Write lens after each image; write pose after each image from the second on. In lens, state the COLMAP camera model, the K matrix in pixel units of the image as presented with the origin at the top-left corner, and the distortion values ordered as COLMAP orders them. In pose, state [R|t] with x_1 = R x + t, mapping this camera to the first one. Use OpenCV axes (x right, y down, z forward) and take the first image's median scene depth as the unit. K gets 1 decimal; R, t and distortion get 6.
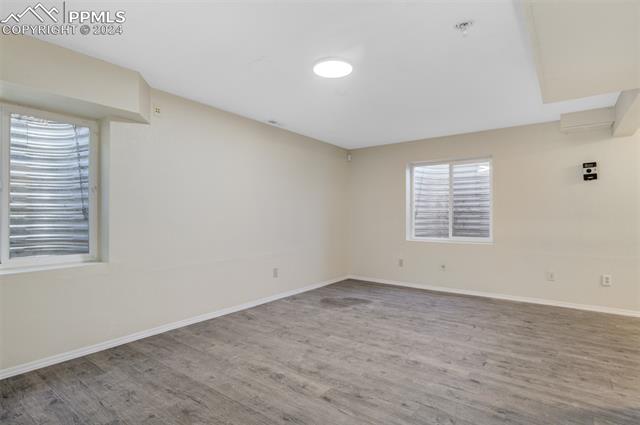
lens RADIAL K [[325.9, 0, 319.9], [0, 325.9, 221.2], [0, 0, 1]] dist [-0.001441, -0.000256]
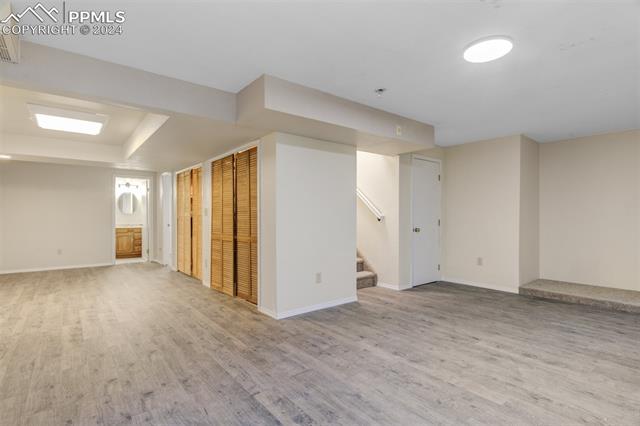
lens RADIAL K [[321.8, 0, 320.0], [0, 321.8, 213.0], [0, 0, 1]] dist [-0.002384, -0.000404]
pose [[-0.966719, 0.000089, 0.255839, 0.271526], [0.000879, 0.999995, 0.002976, -0.028831], [-0.255838, 0.003102, -0.966715, 2.118720]]
